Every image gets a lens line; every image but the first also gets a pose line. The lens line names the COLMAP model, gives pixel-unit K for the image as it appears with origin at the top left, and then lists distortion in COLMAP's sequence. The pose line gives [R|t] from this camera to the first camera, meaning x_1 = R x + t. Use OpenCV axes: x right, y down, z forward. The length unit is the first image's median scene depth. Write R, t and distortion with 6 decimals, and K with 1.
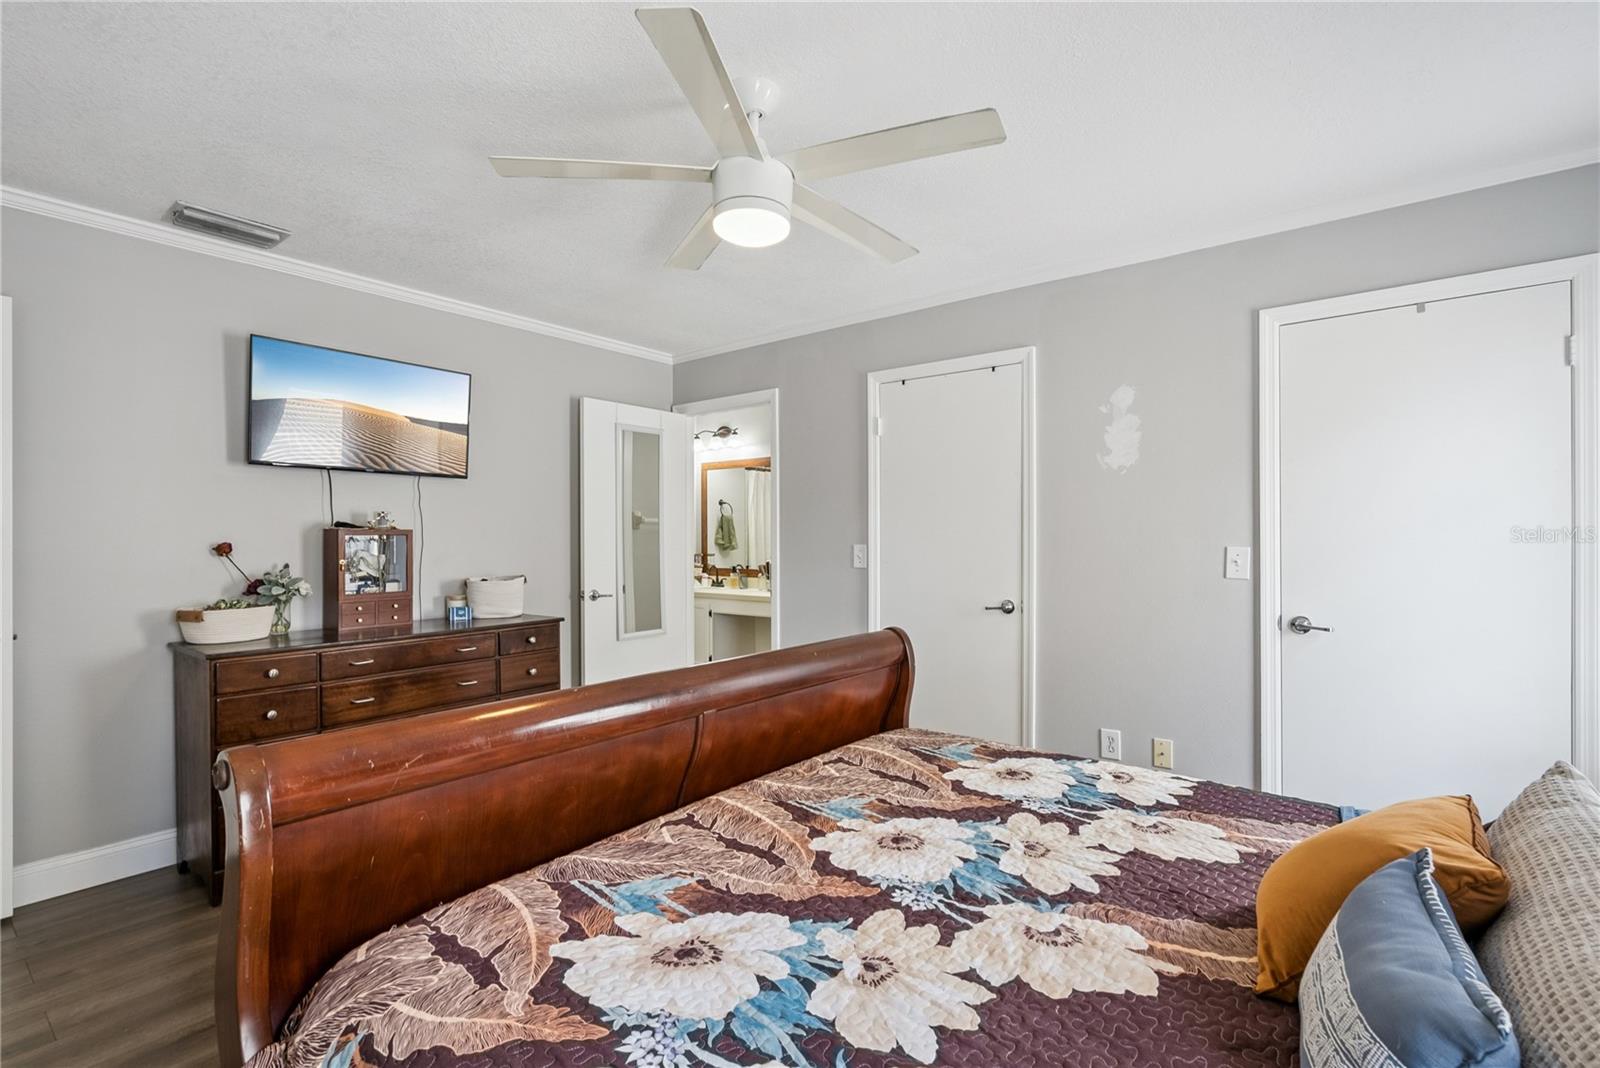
lens RADIAL K [[744.6, 0, 796.9], [0, 744.6, 545.1], [0, 0, 1]] dist [-0.005580, 0.003212]
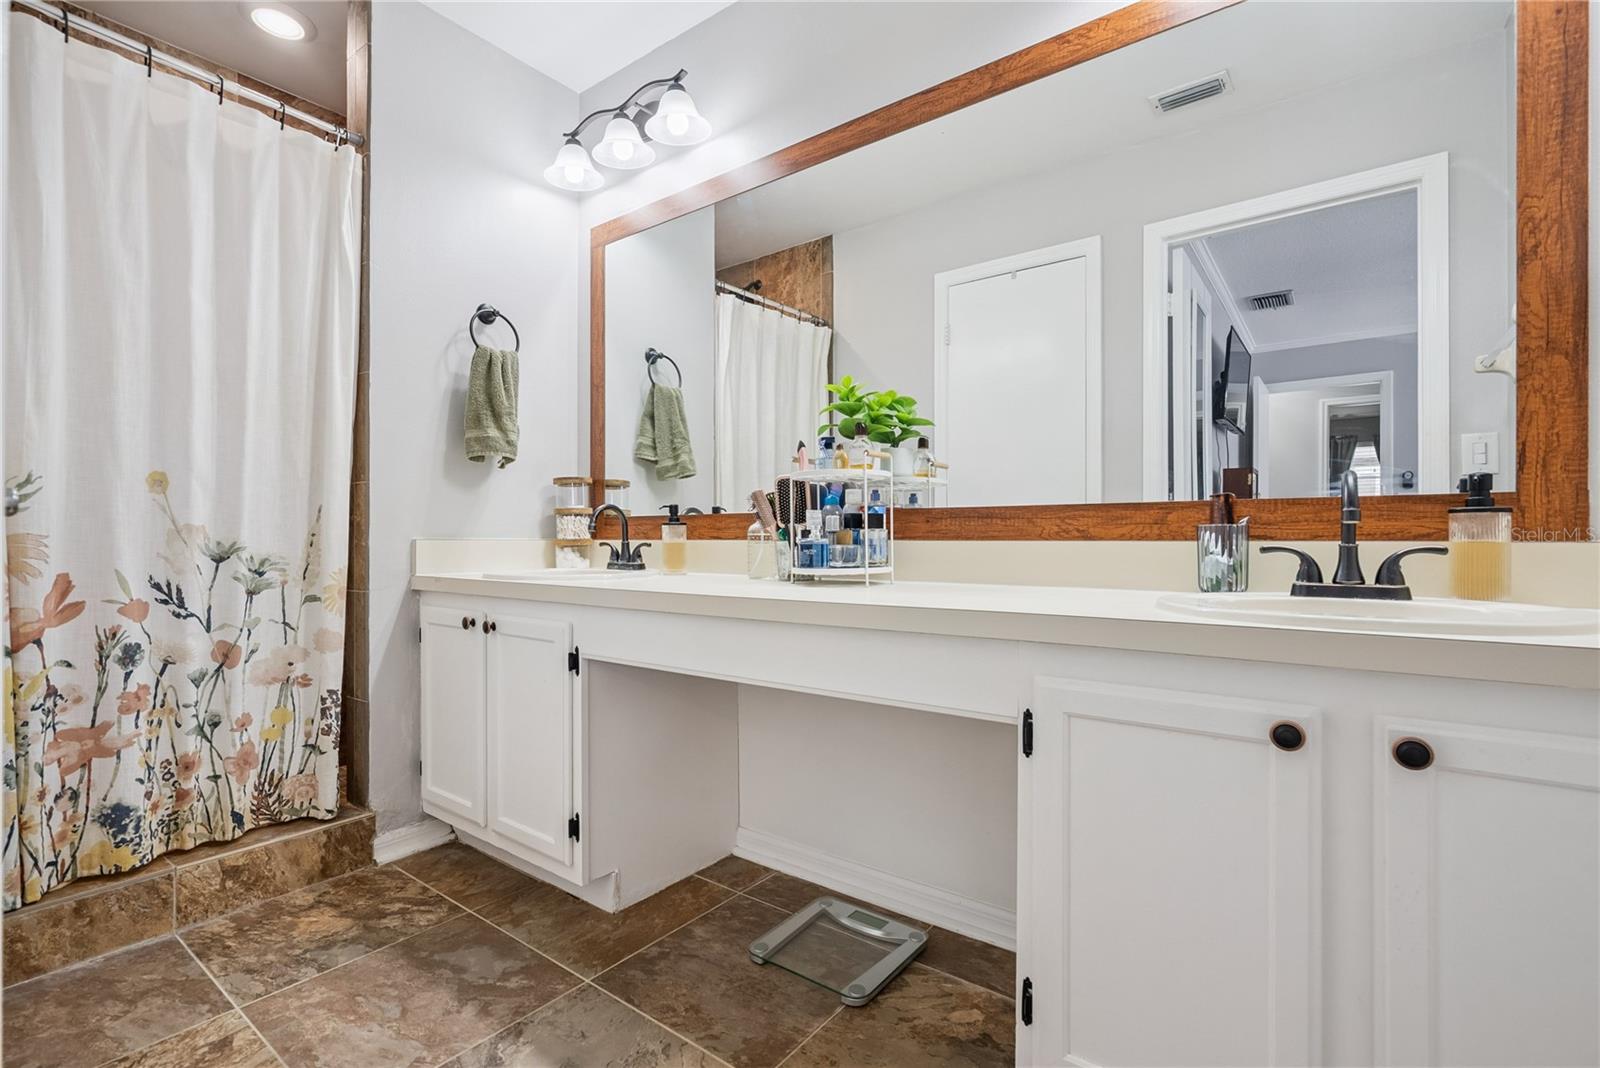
lens RADIAL K [[744.6, 0, 801.2], [0, 744.6, 539.4], [0, 0, 1]] dist [-0.005580, 0.003212]
pose [[0.999561, 0.006569, 0.028896, -0.037518], [-0.006500, 0.999976, -0.002469, 0.043061], [-0.028912, 0.002280, 0.999579, 0.665860]]
